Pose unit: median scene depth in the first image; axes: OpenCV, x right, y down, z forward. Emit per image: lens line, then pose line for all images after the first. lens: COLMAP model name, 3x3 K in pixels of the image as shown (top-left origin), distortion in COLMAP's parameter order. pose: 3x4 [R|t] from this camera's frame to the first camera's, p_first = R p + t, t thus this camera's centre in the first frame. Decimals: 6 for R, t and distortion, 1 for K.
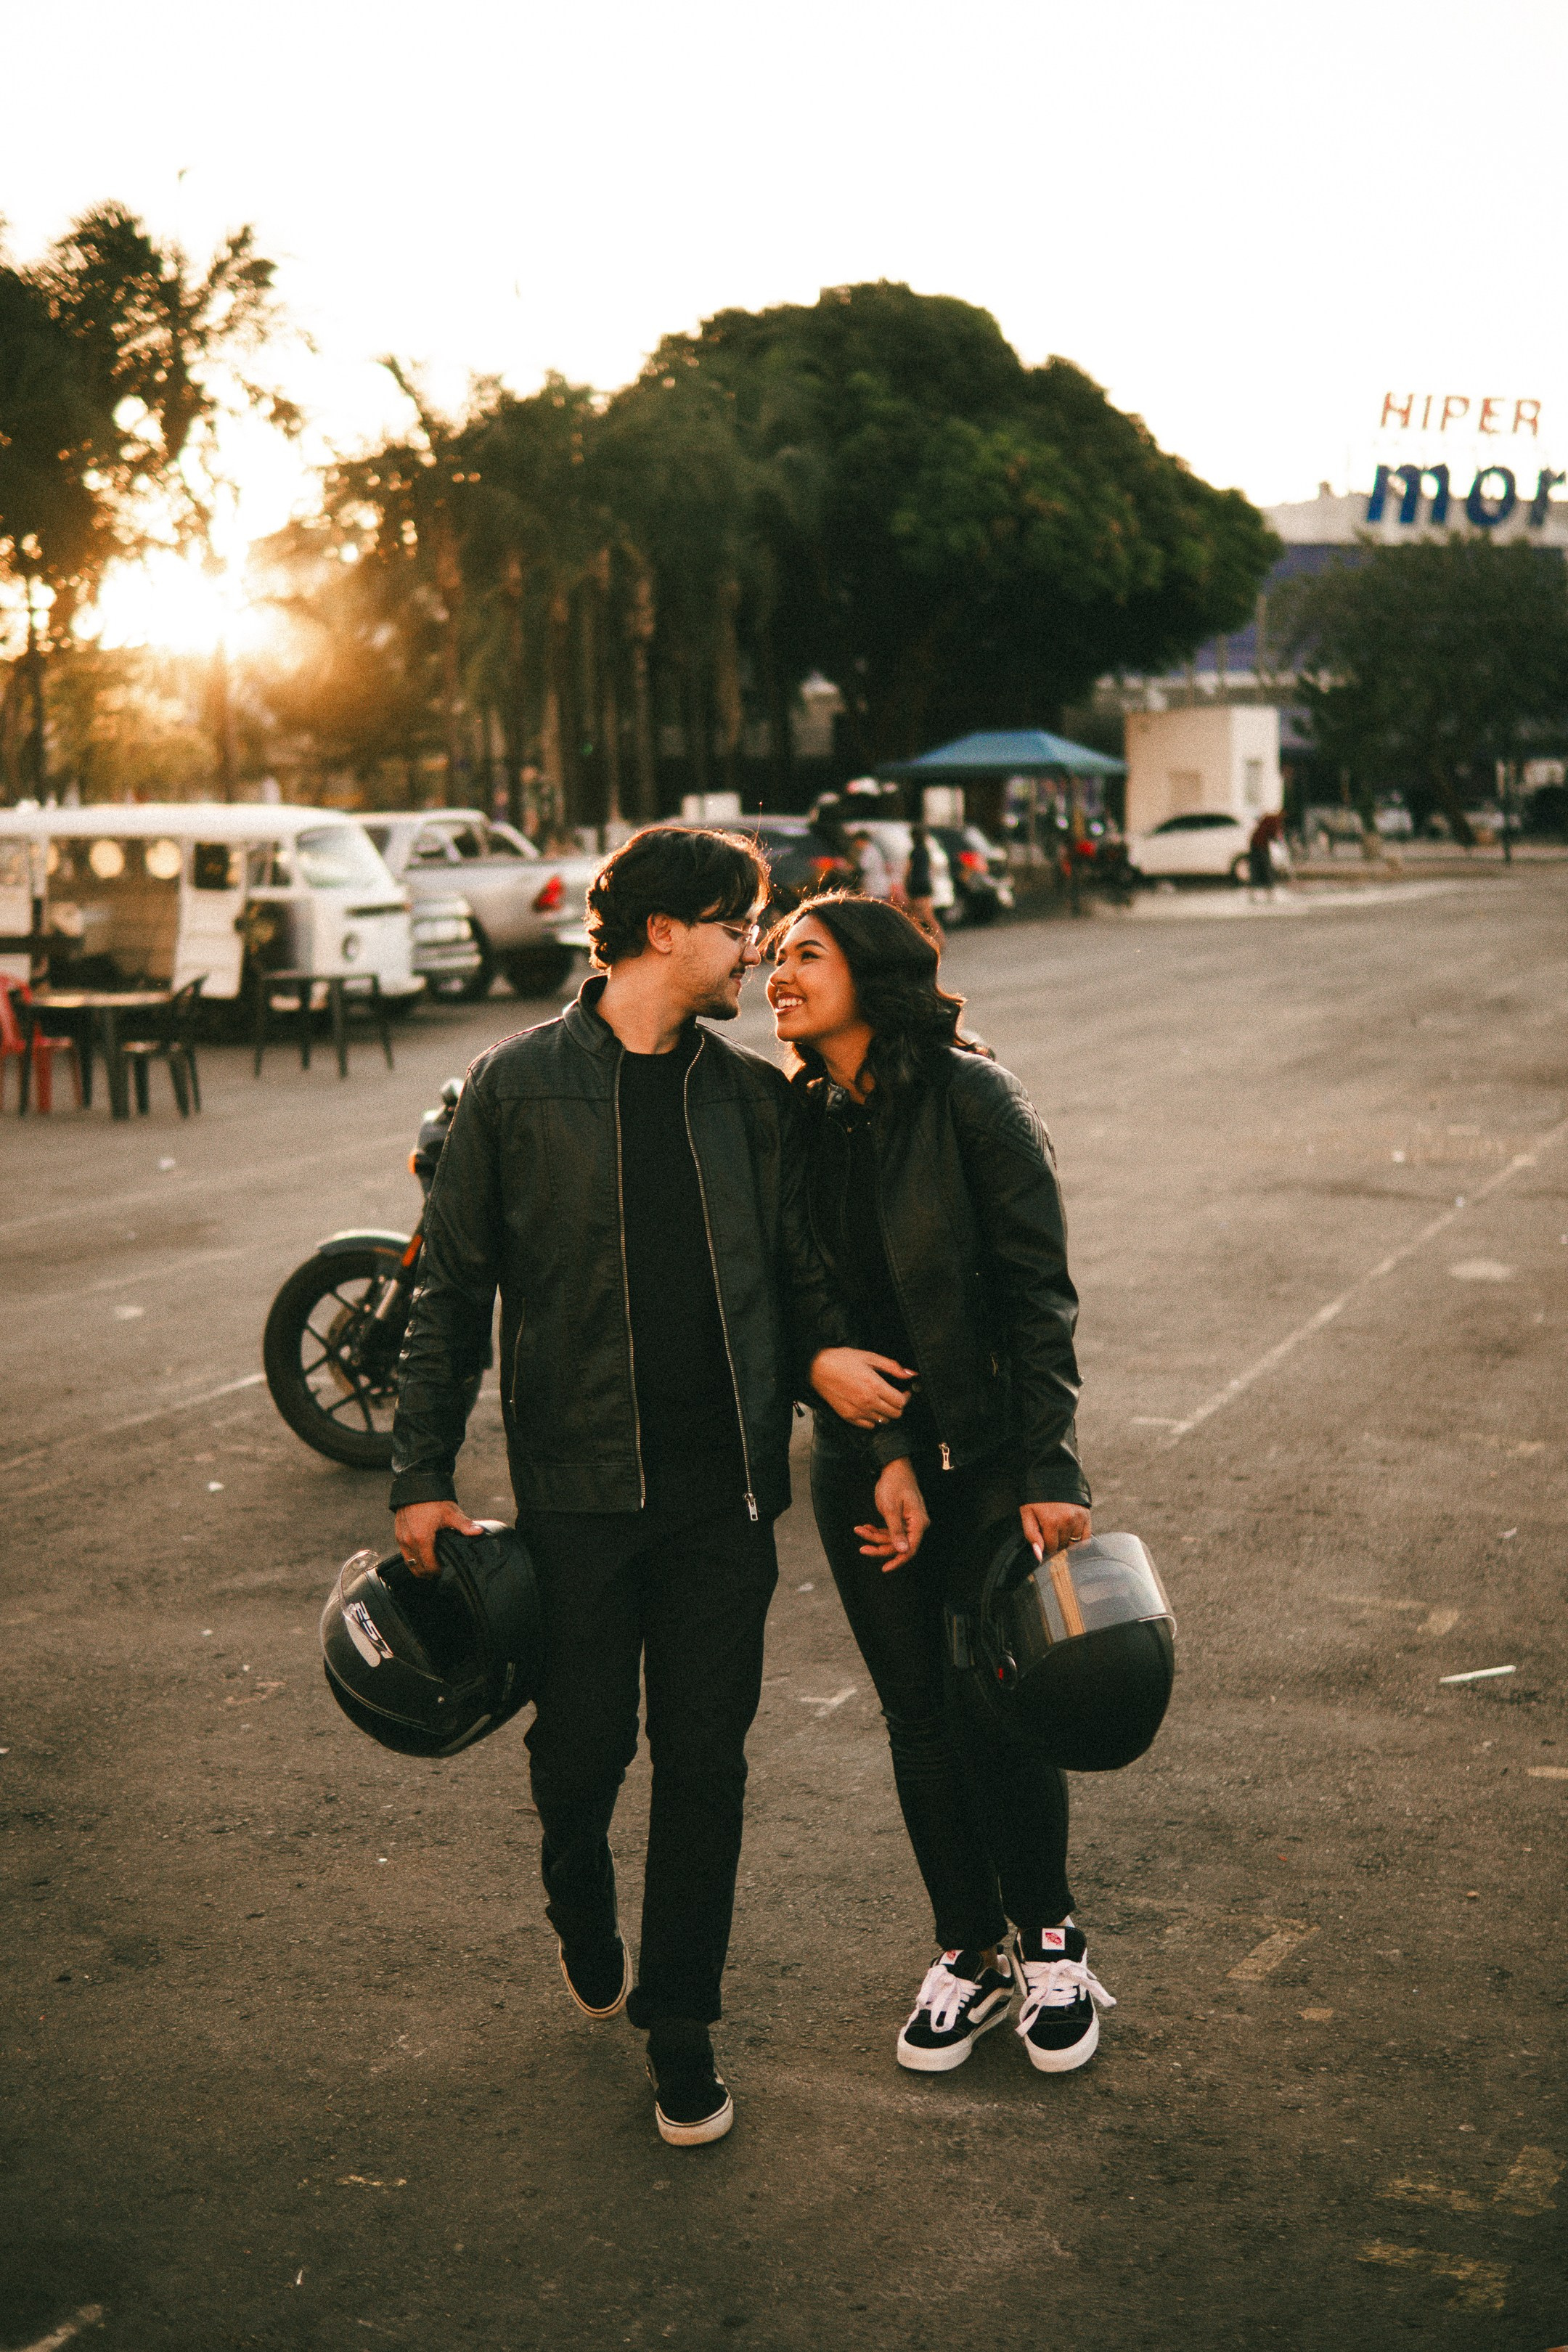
lens RADIAL K [[3230.8, 0, 746.4], [0, 3230.8, 1177.5], [0, 0, 1]] dist [-0.025145, 0.467810]
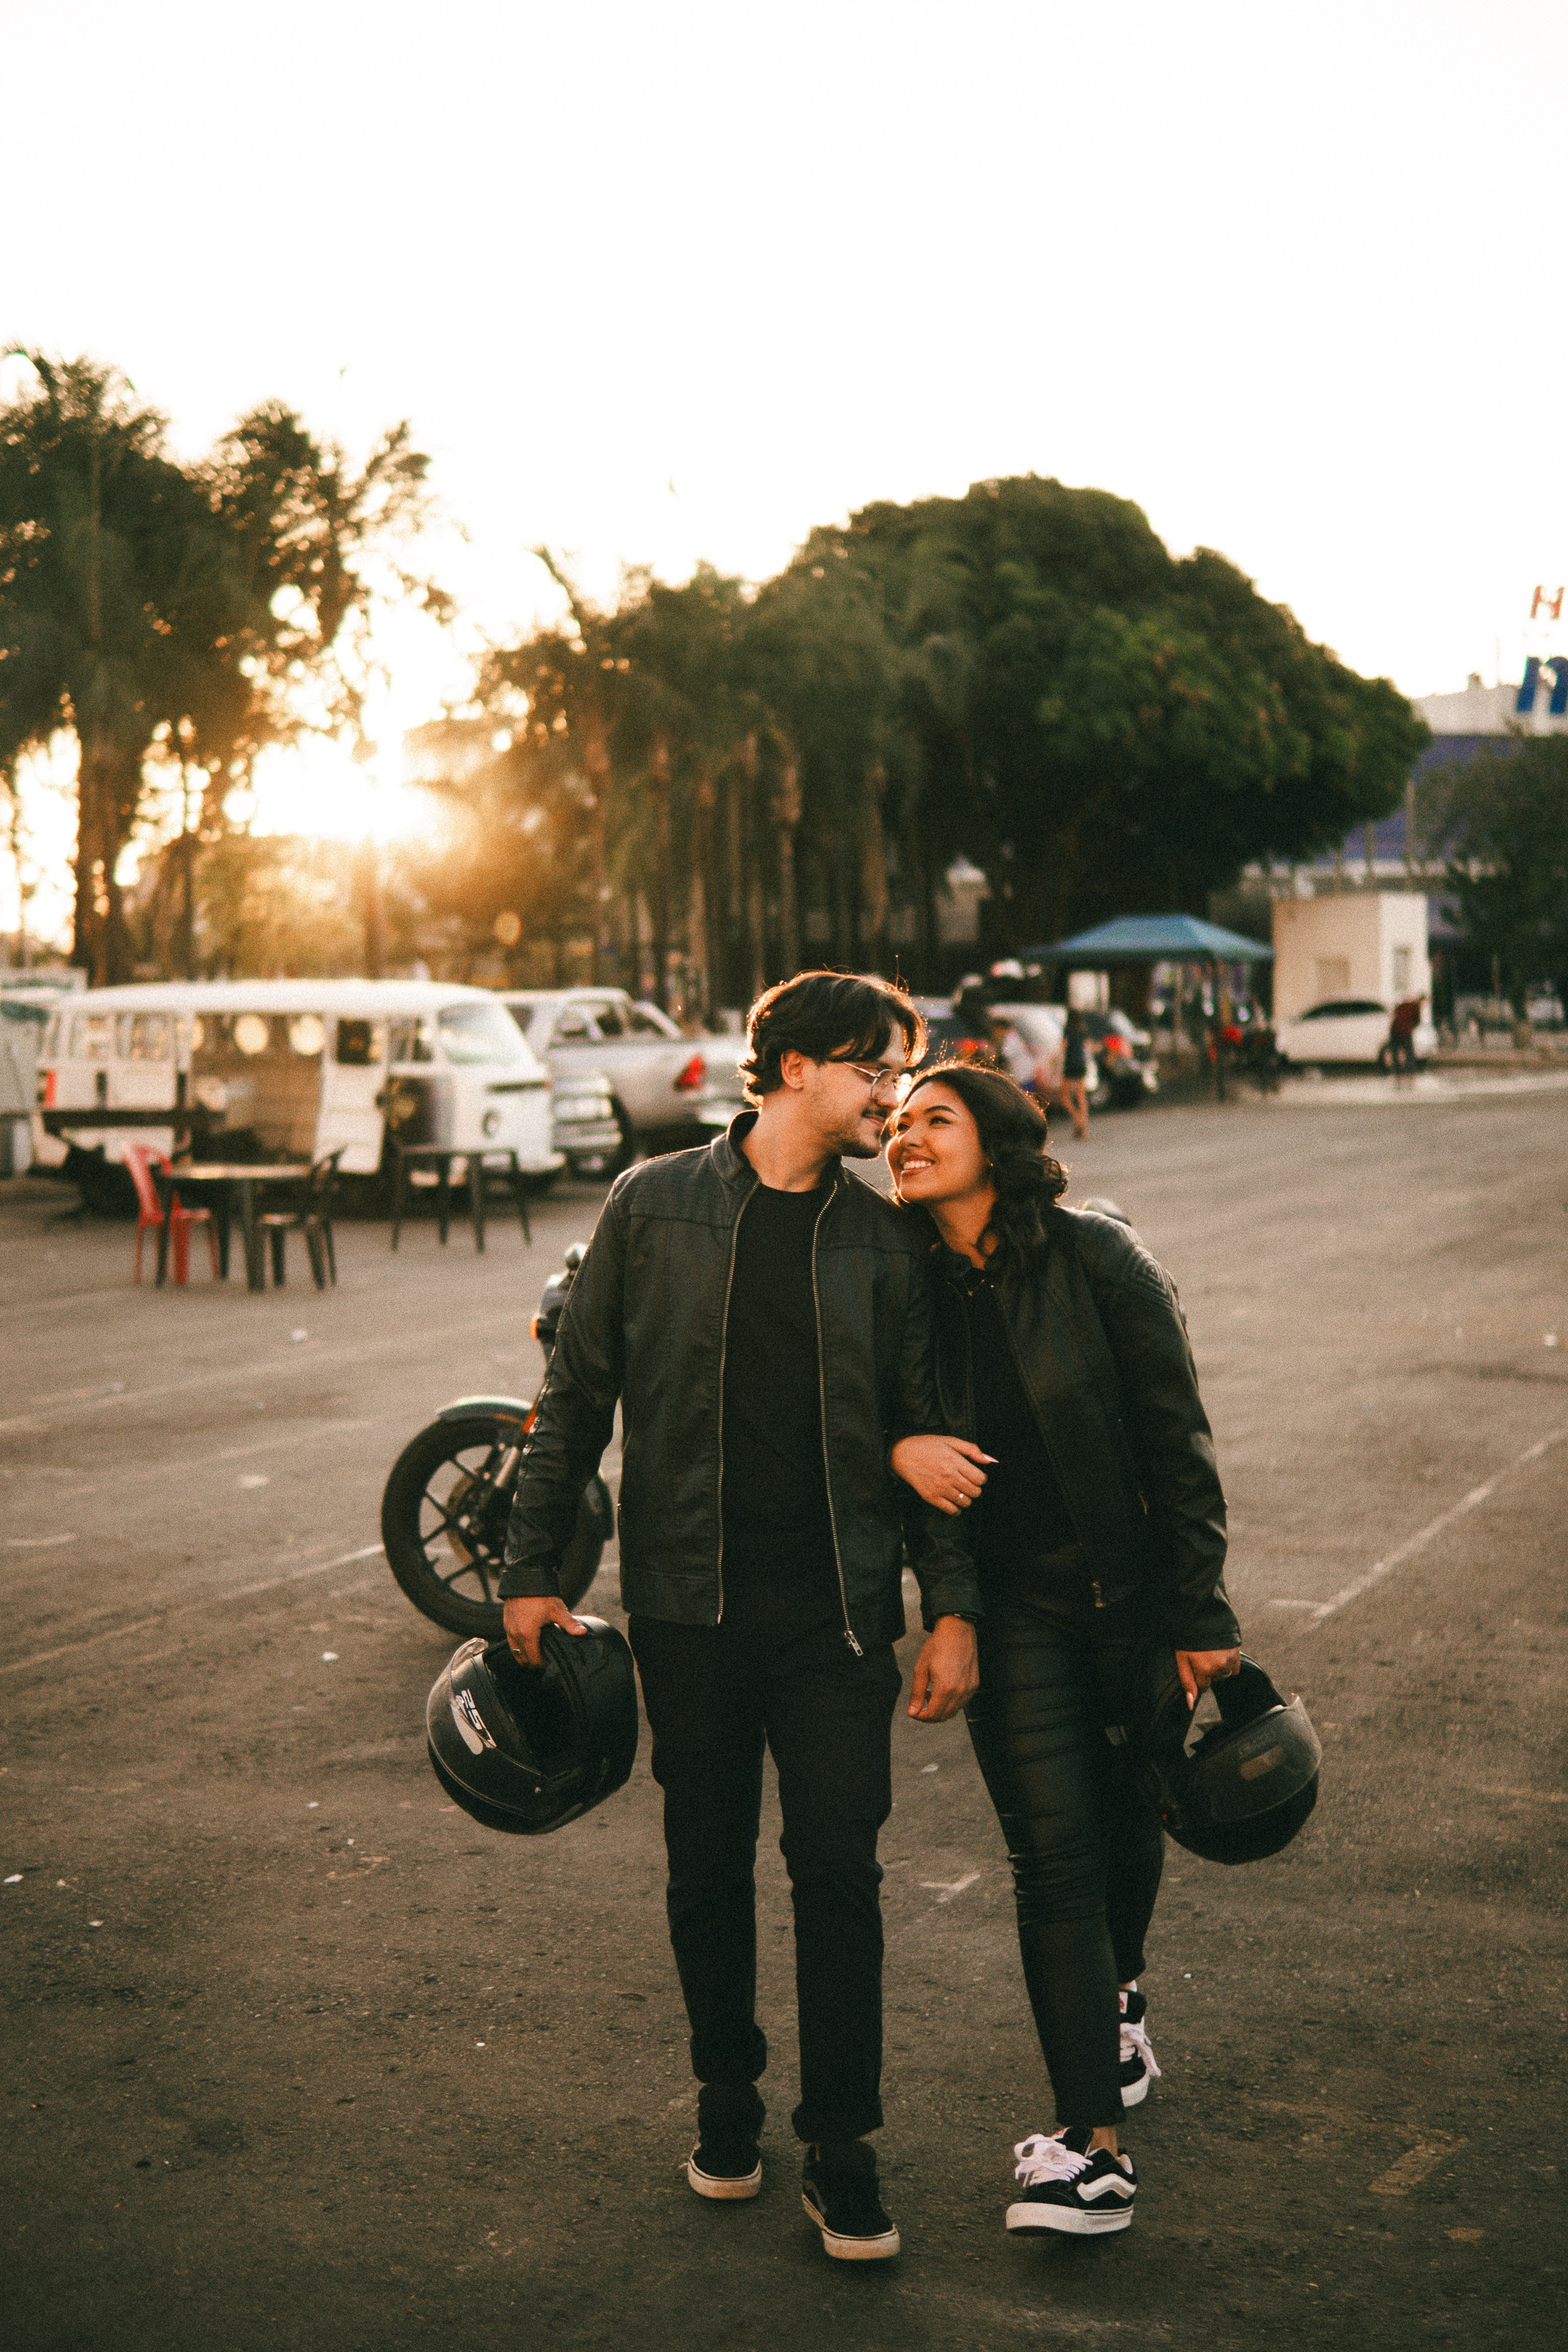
lens RADIAL K [[3230.8, 0, 746.4], [0, 3230.8, 1177.5], [0, 0, 1]] dist [-0.025145, 0.467810]
pose [[0.998949, 0.007754, -0.045174, 0.001320], [-0.010346, 0.998295, -0.057440, 0.001467], [0.044652, 0.057847, 0.997326, 0.005302]]
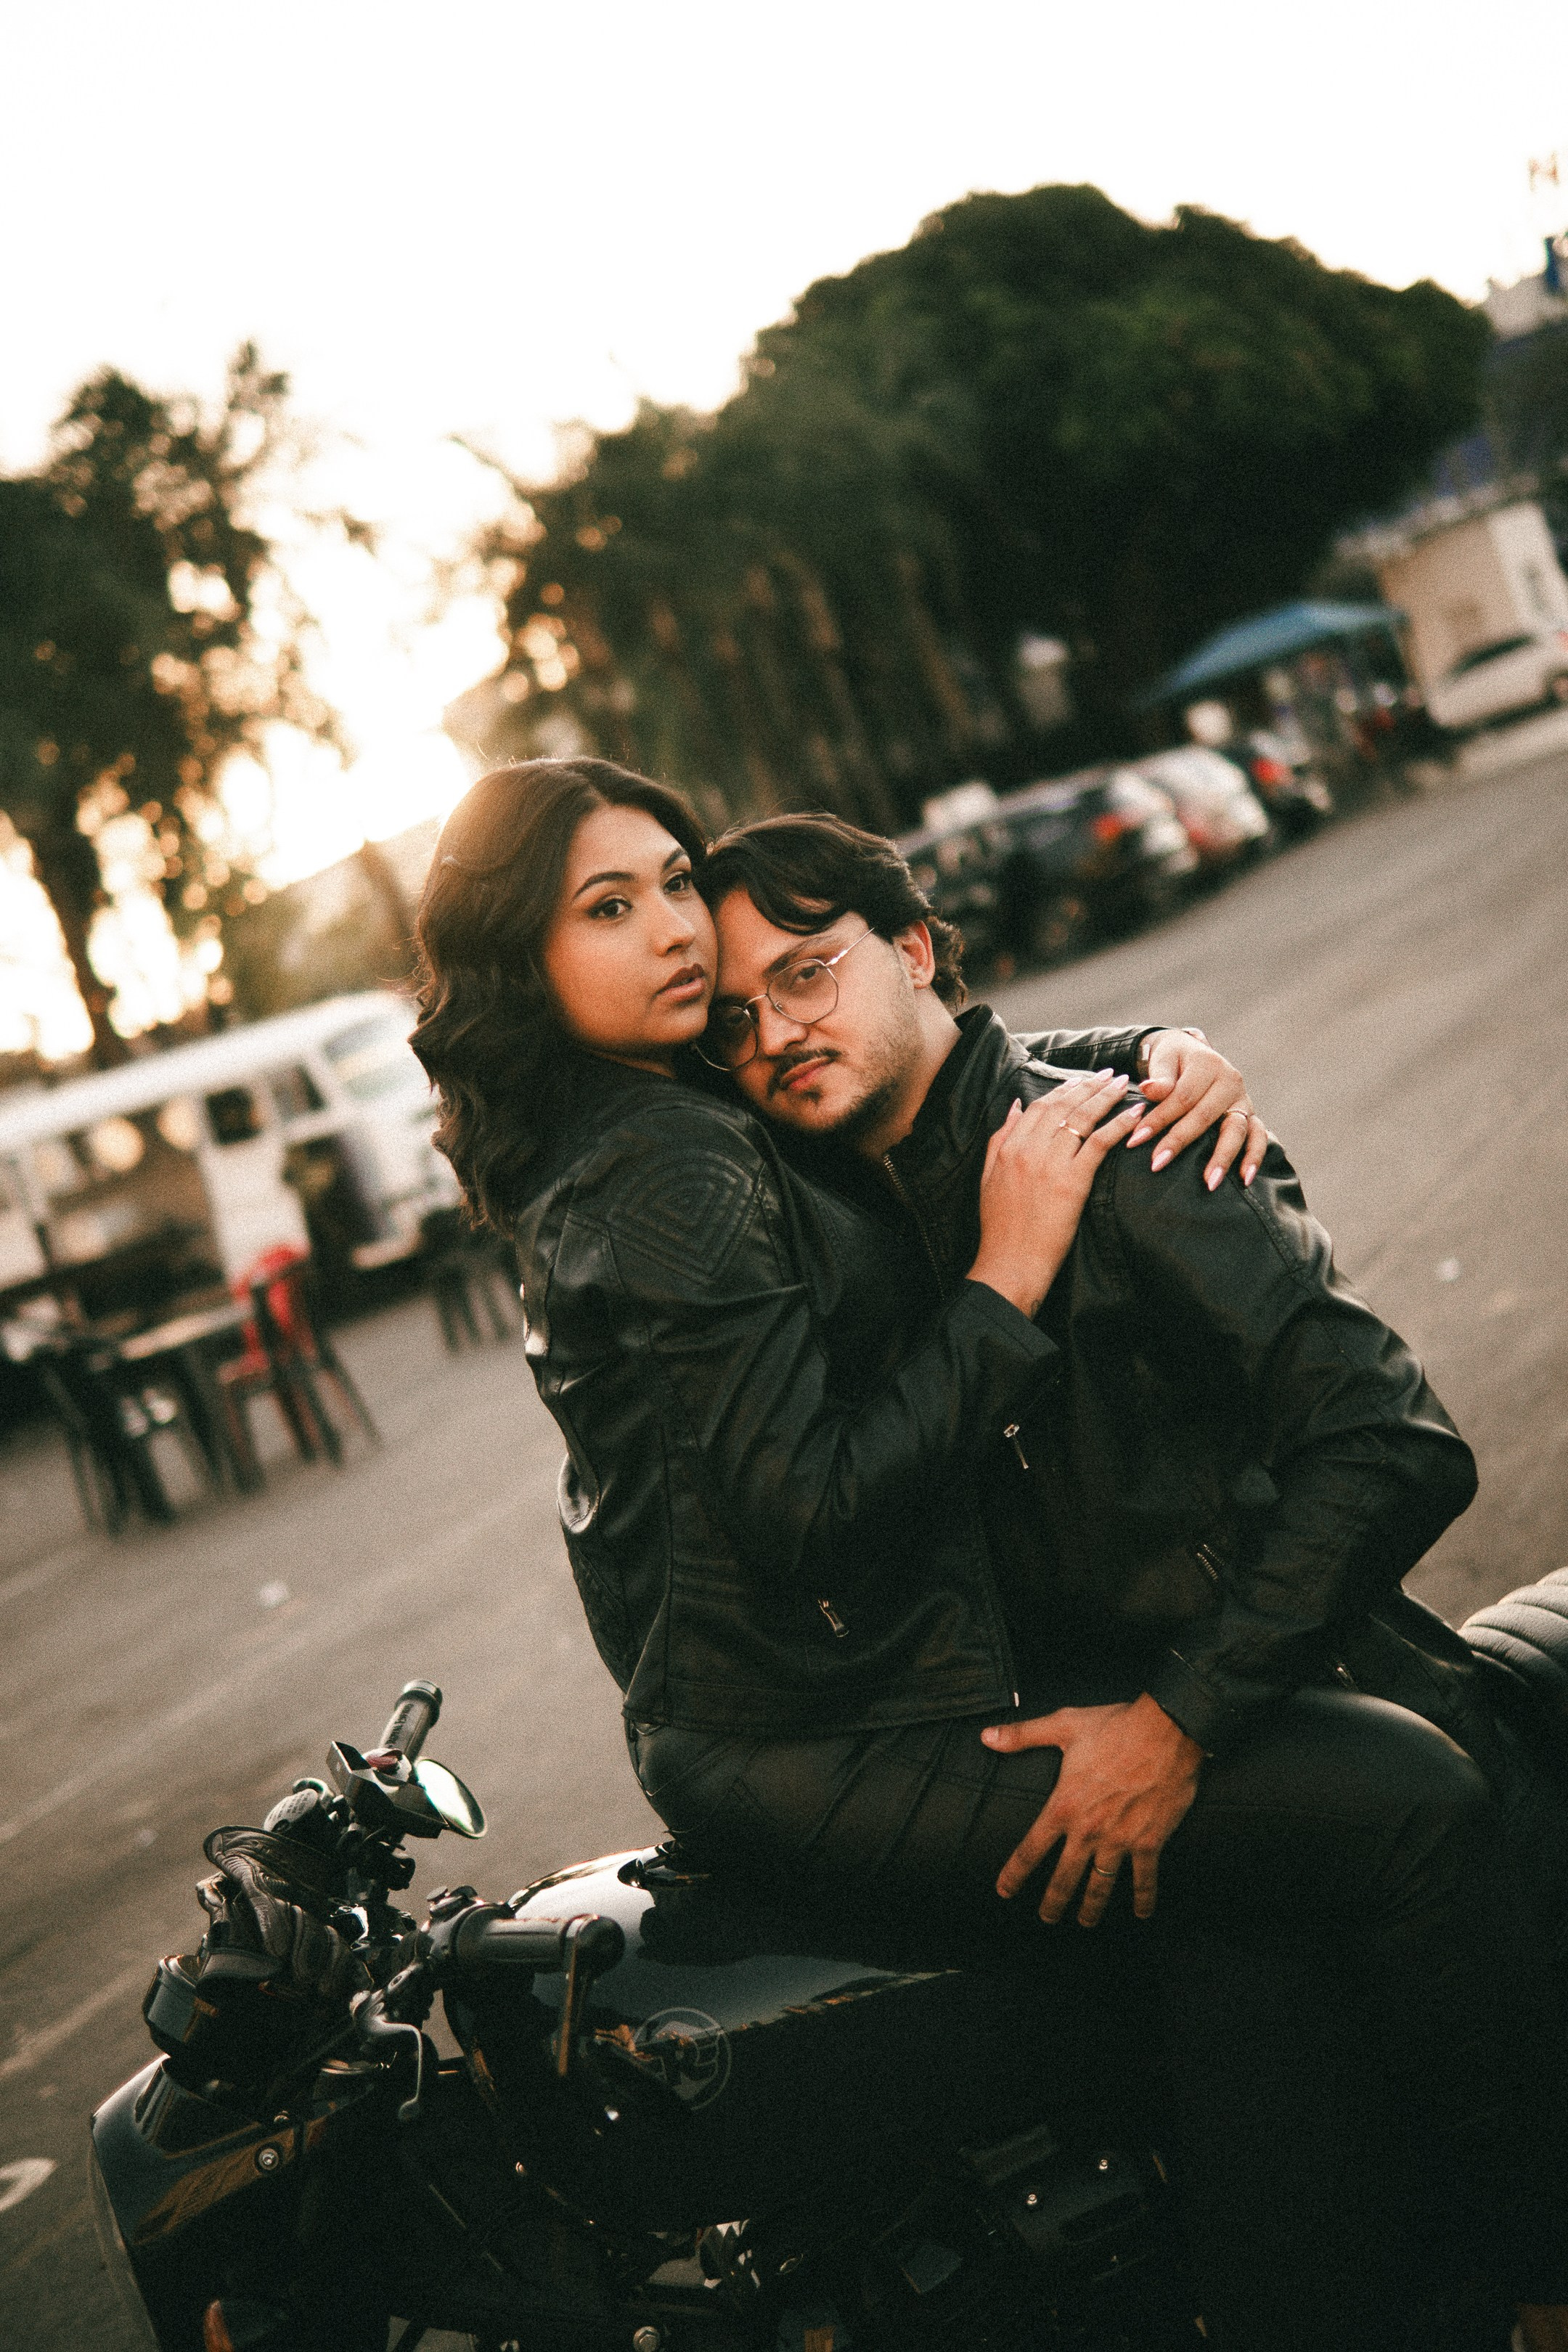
lens RADIAL K [[3230.8, 0, 746.4], [0, 3230.8, 1177.5], [0, 0, 1]] dist [-0.025145, 0.467810]
pose [[0.947375, -0.300314, -0.110868, 0.001872], [0.299114, 0.953815, -0.027696, -0.016790], [0.114065, -0.006924, 0.993449, 0.173433]]
